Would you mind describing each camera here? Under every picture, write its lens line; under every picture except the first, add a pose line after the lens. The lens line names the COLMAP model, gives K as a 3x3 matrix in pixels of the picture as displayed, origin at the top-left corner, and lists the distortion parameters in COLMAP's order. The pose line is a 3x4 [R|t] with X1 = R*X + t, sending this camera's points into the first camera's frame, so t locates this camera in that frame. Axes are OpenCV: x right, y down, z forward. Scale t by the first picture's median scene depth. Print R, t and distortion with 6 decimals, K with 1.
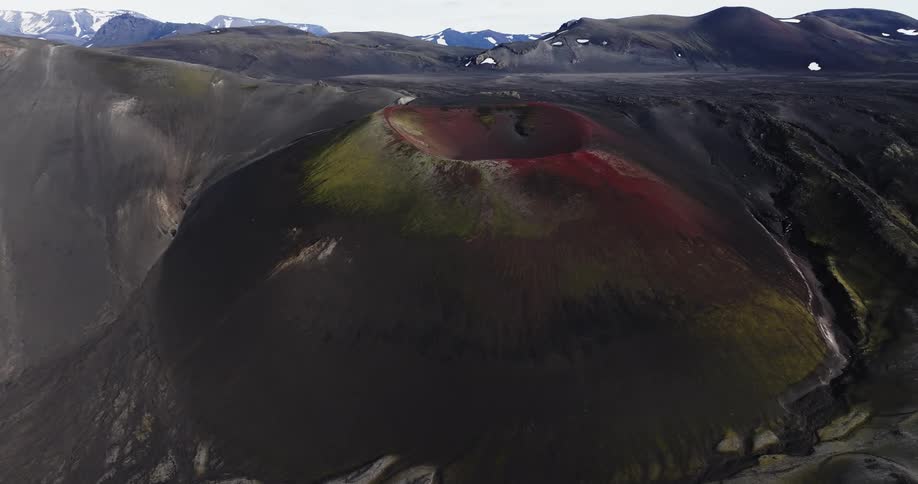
lens RADIAL K [[642.9, 0, 457.9], [0, 642.9, 242.7], [0, 0, 1]] dist [0.002760, 0.008374]
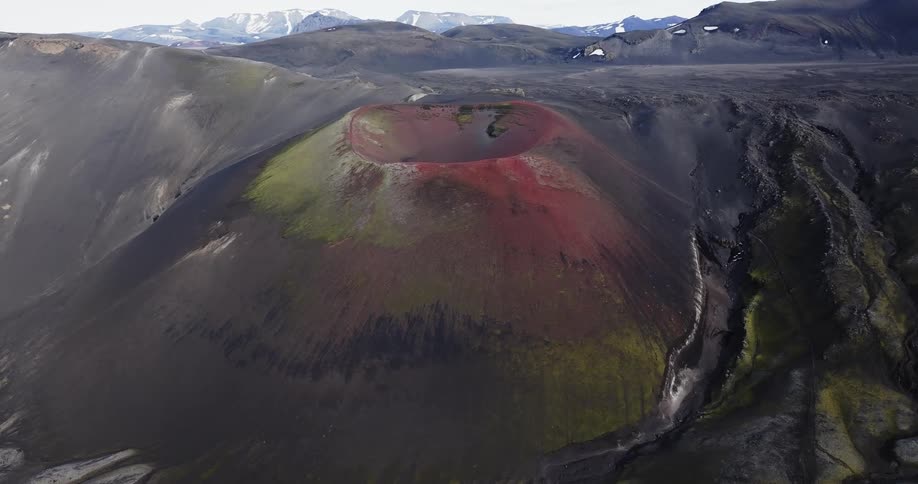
lens RADIAL K [[642.9, 0, 457.9], [0, 642.9, 242.7], [0, 0, 1]] dist [0.002760, 0.008374]
pose [[0.954368, 0.070313, -0.290238, 0.288277], [-0.065987, 0.997515, 0.024679, -0.026627], [0.291253, -0.004401, 0.956636, 0.069364]]
